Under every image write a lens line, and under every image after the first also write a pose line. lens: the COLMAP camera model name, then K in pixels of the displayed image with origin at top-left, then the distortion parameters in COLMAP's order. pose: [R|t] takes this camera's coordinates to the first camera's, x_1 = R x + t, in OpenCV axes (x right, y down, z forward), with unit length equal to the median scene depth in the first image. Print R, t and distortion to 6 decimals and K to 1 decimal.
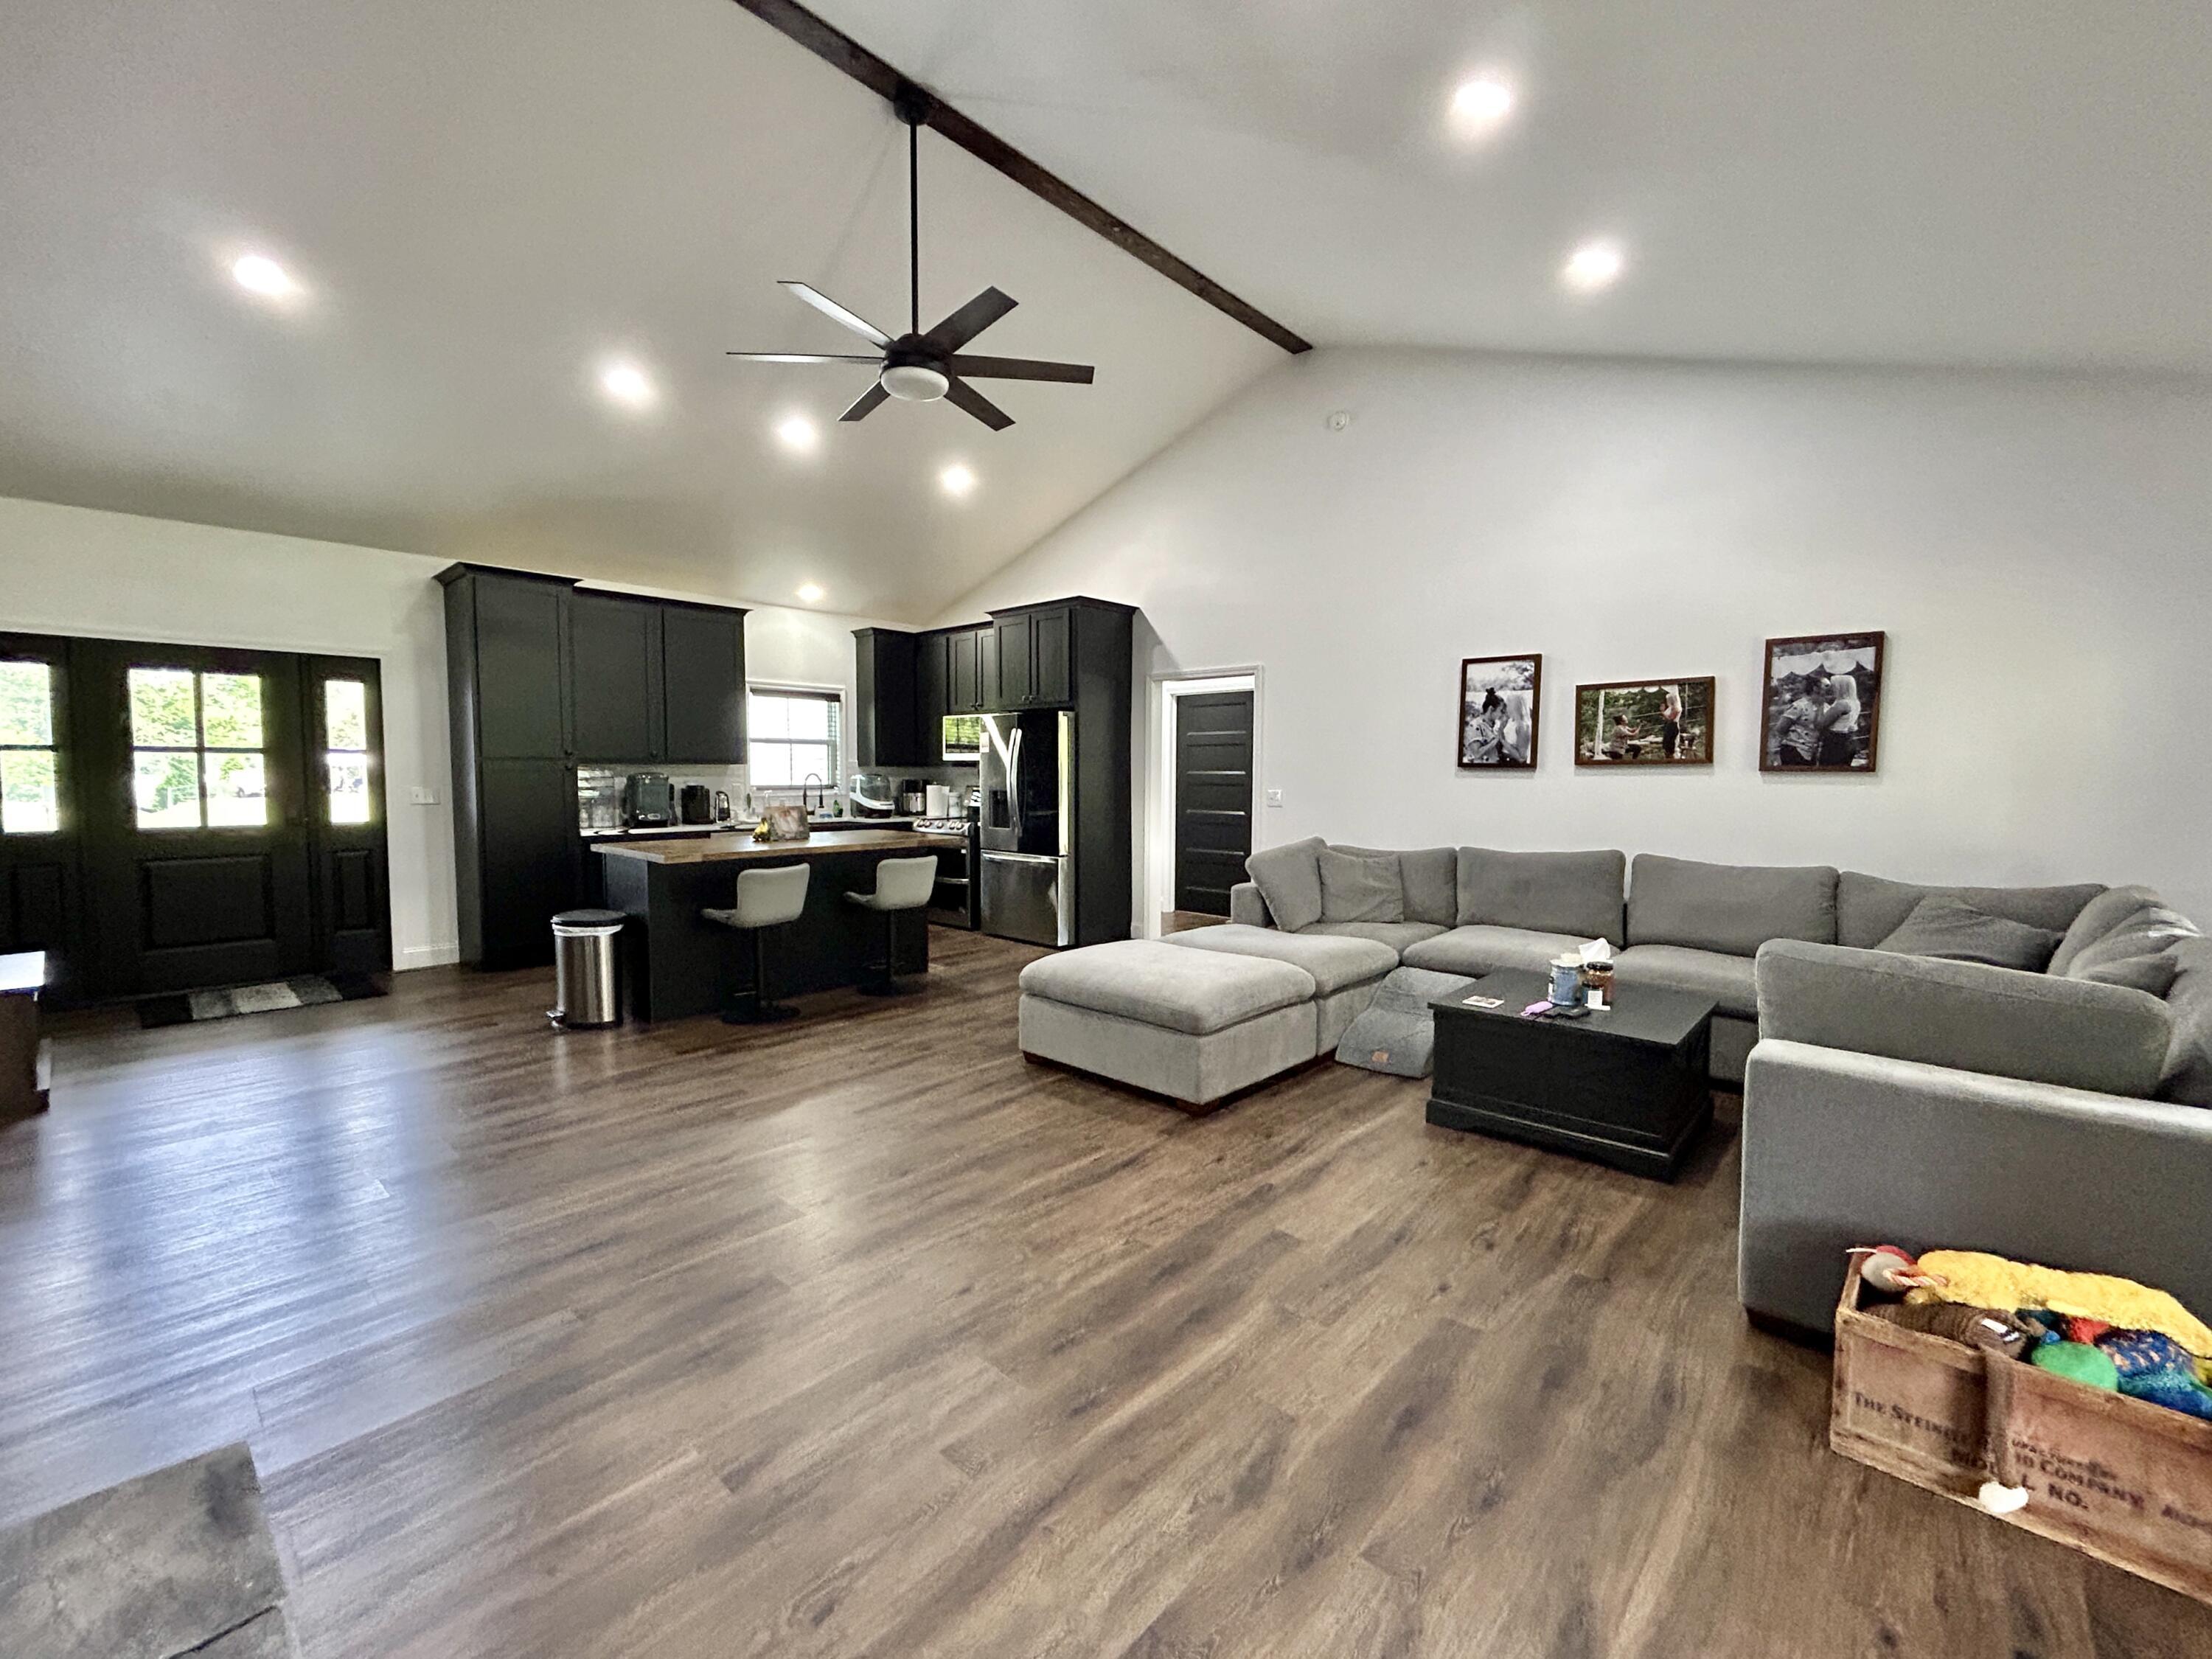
lens RADIAL K [[923.4, 0, 1097.5], [0, 923.4, 828.4], [0, 0, 1]] dist [-0.007288, -0.000008]
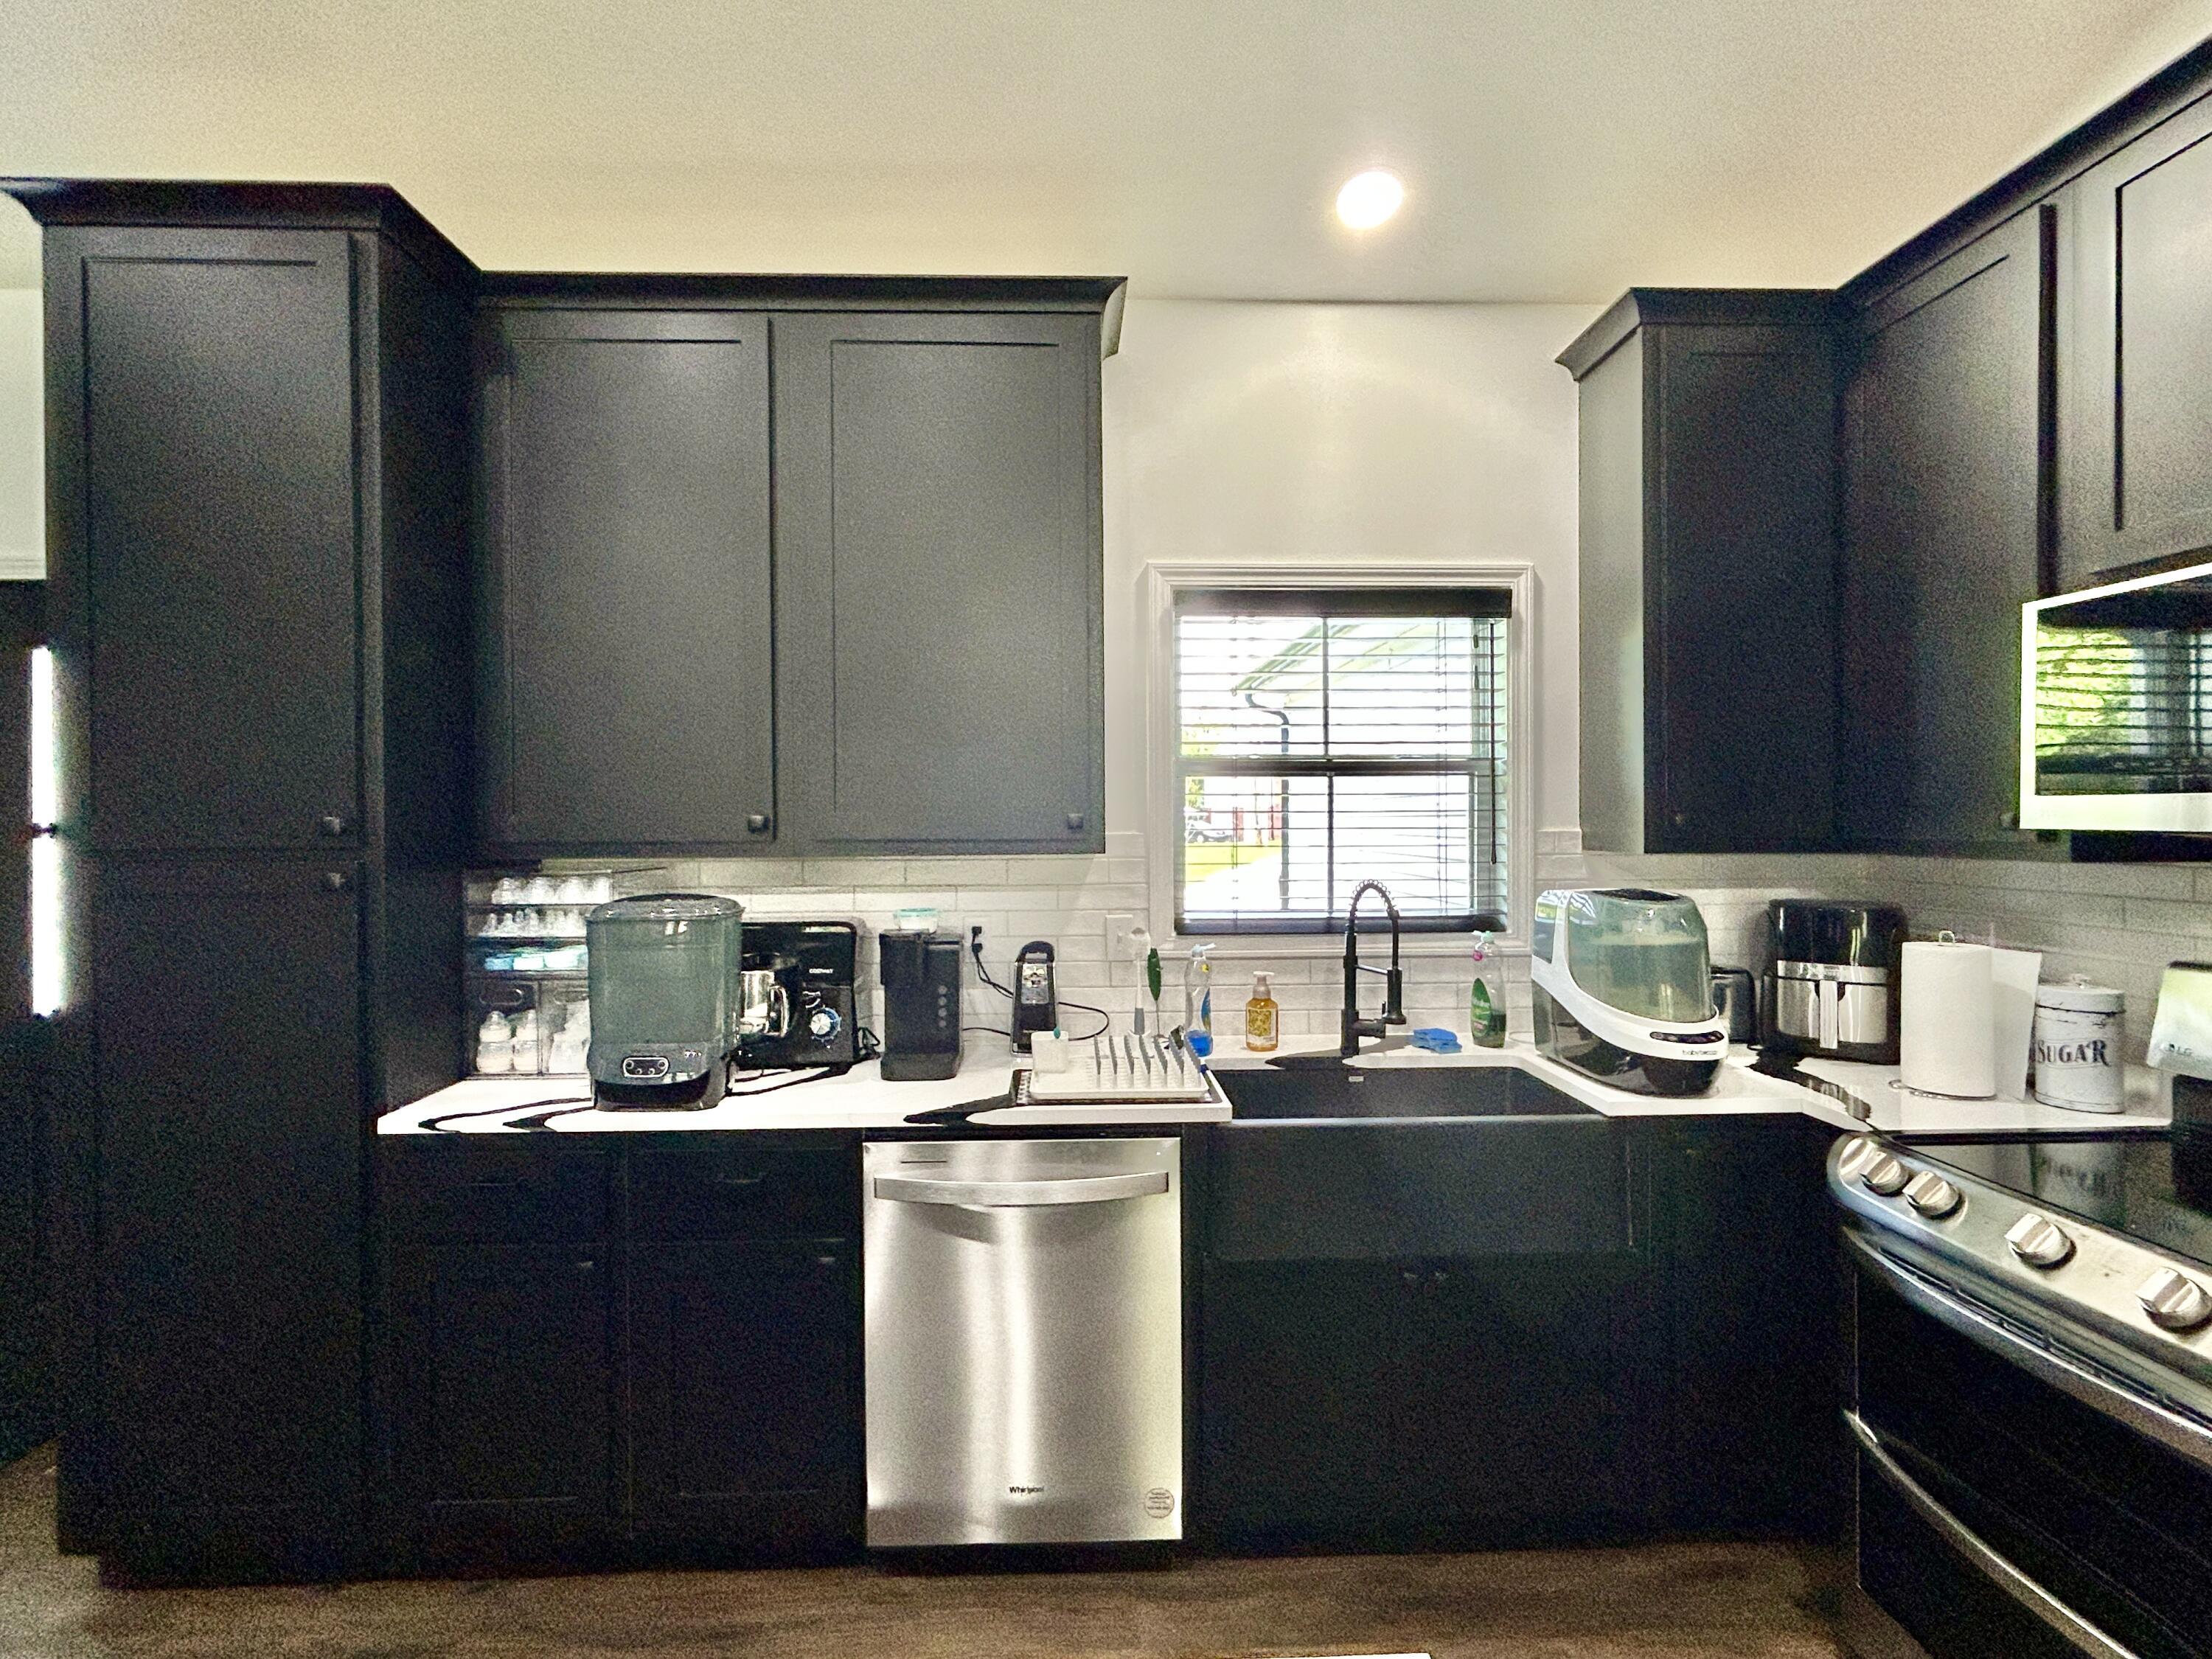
lens RADIAL K [[1041.3, 0, 1090.8], [0, 1041.3, 818.9], [0, 0, 1]] dist [0.002130, 0.000502]
pose [[0.704956, -0.006346, -0.709223, -0.261545], [-0.036191, 0.998335, -0.044906, -0.103987], [0.708327, 0.057324, 0.703553, 1.236091]]
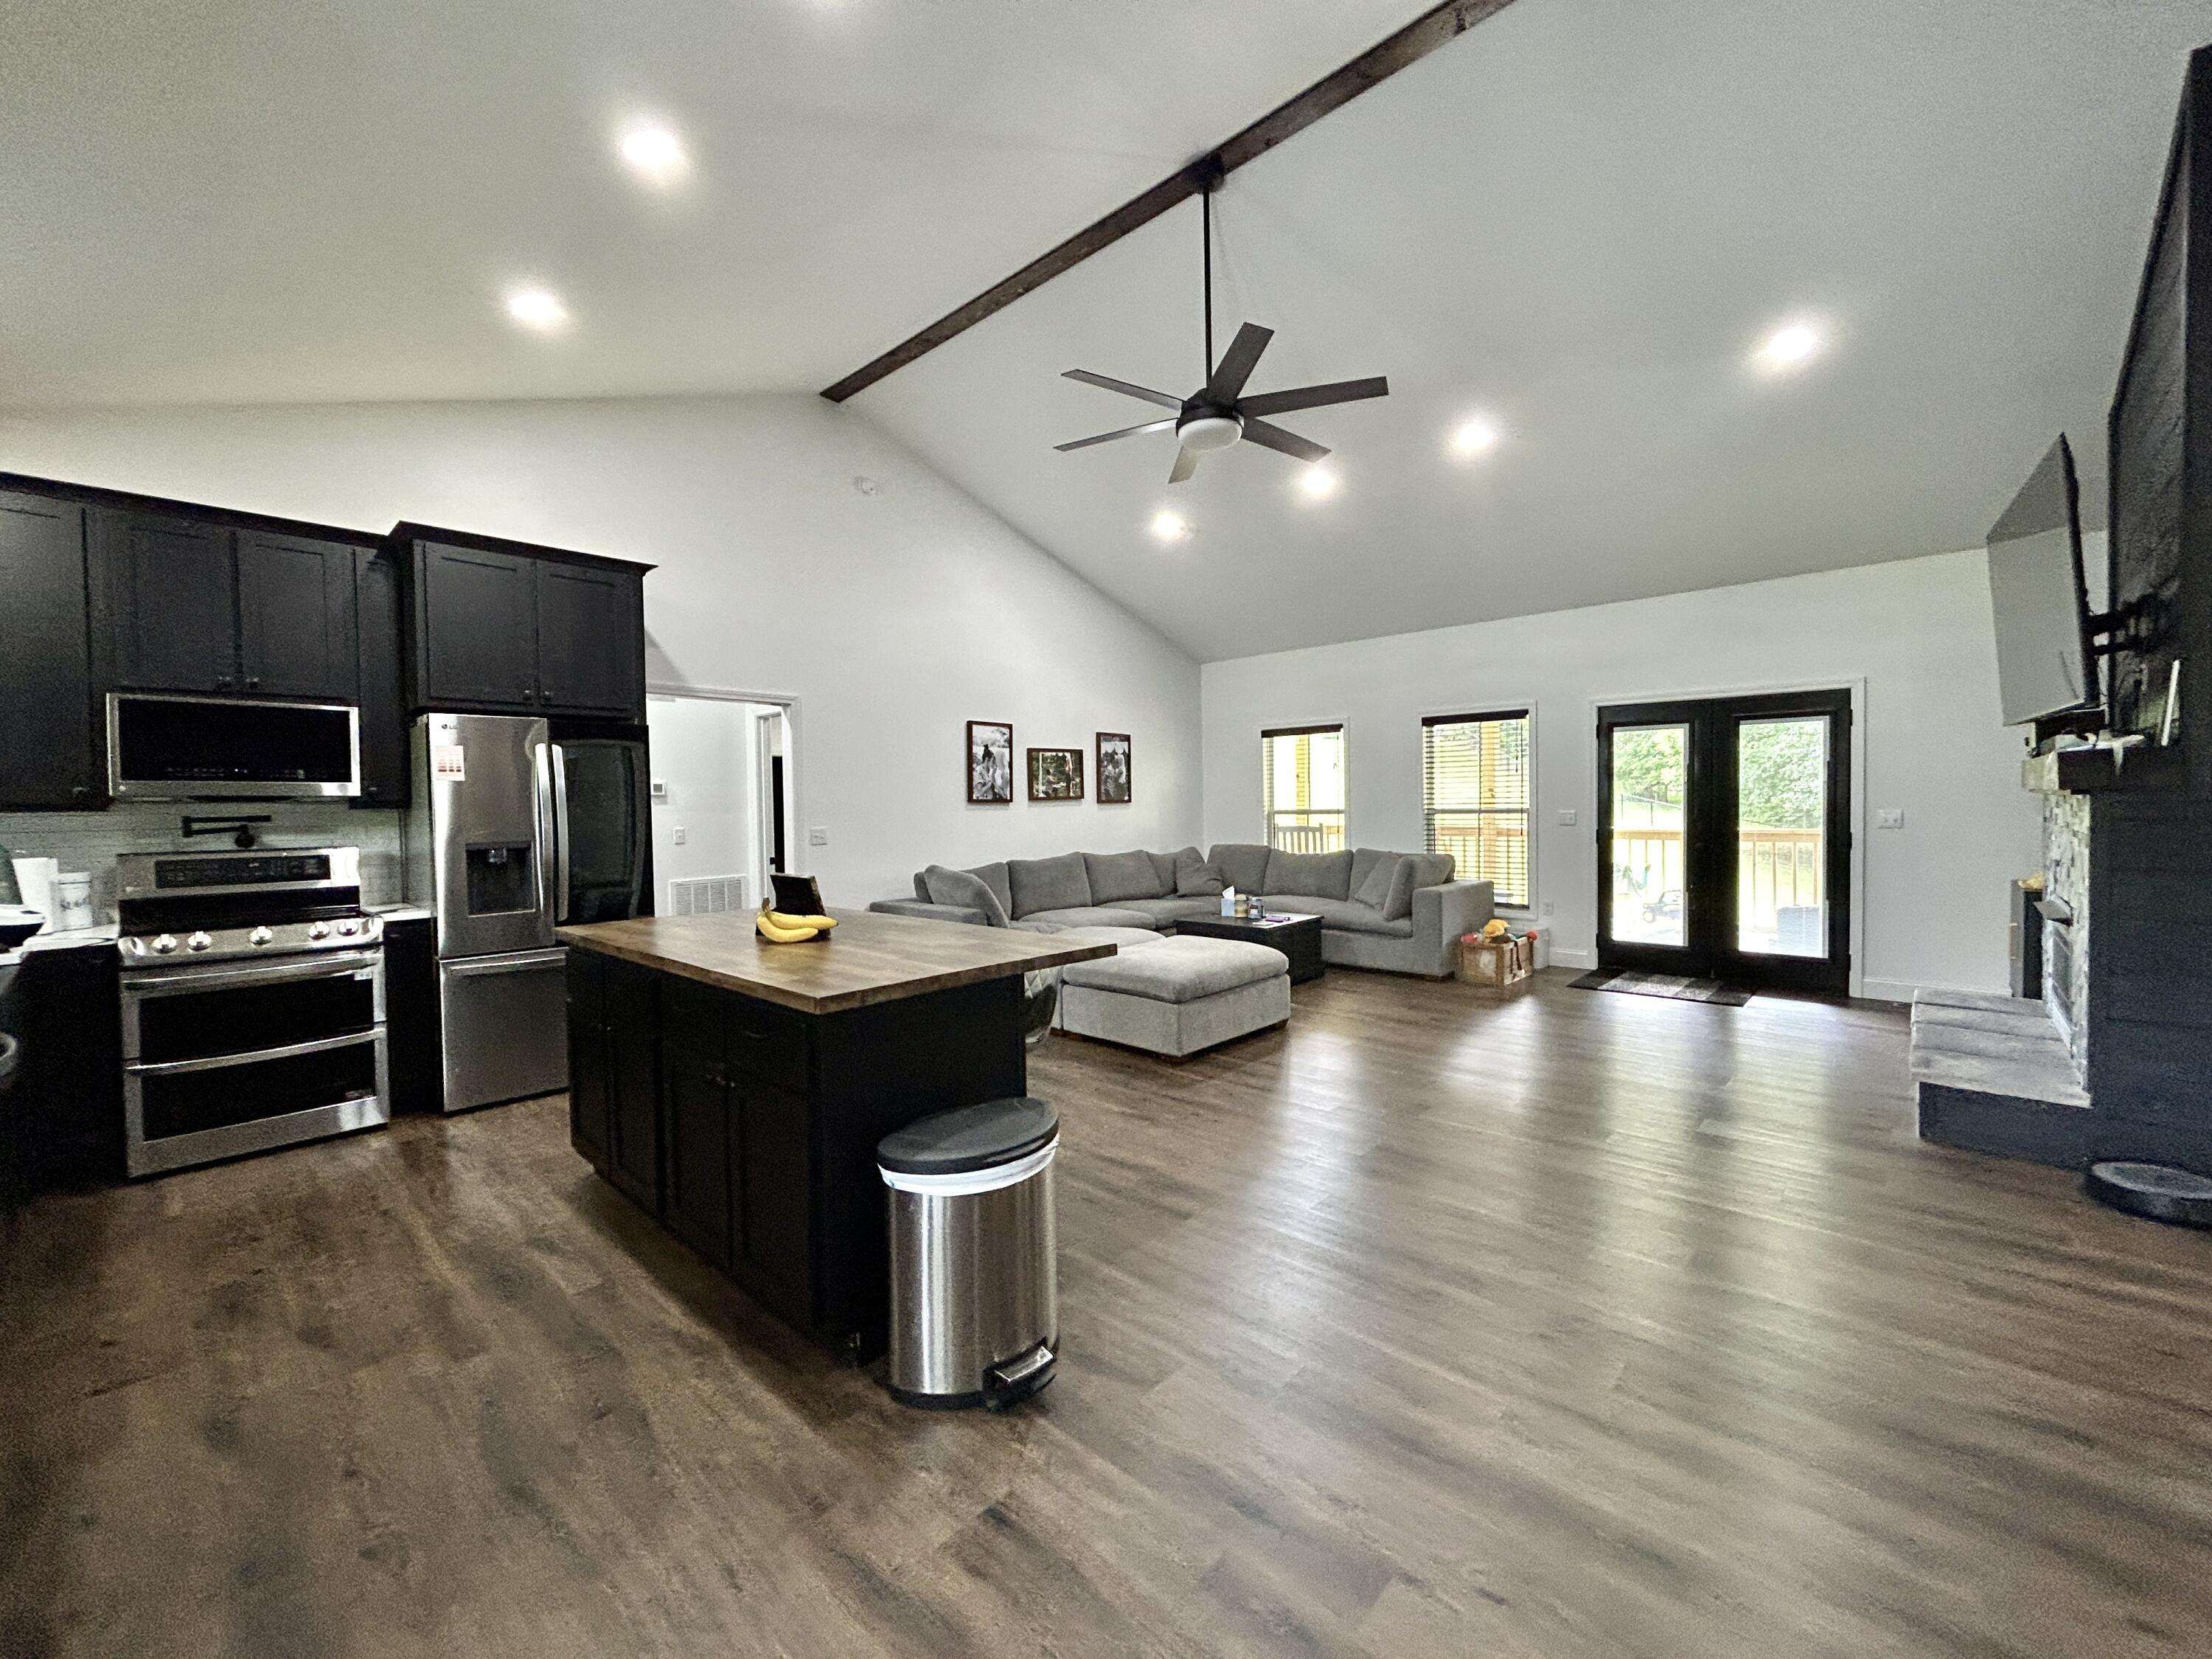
lens RADIAL K [[889.5, 0, 1093.7], [0, 889.5, 831.2], [0, 0, 1]] dist [-0.000808, 0.000348]
pose [[0.004505, -0.033585, 0.999426, -1.005283], [0.078288, 0.996380, 0.033129, -0.062680], [-0.996921, 0.078094, 0.007118, 0.953189]]
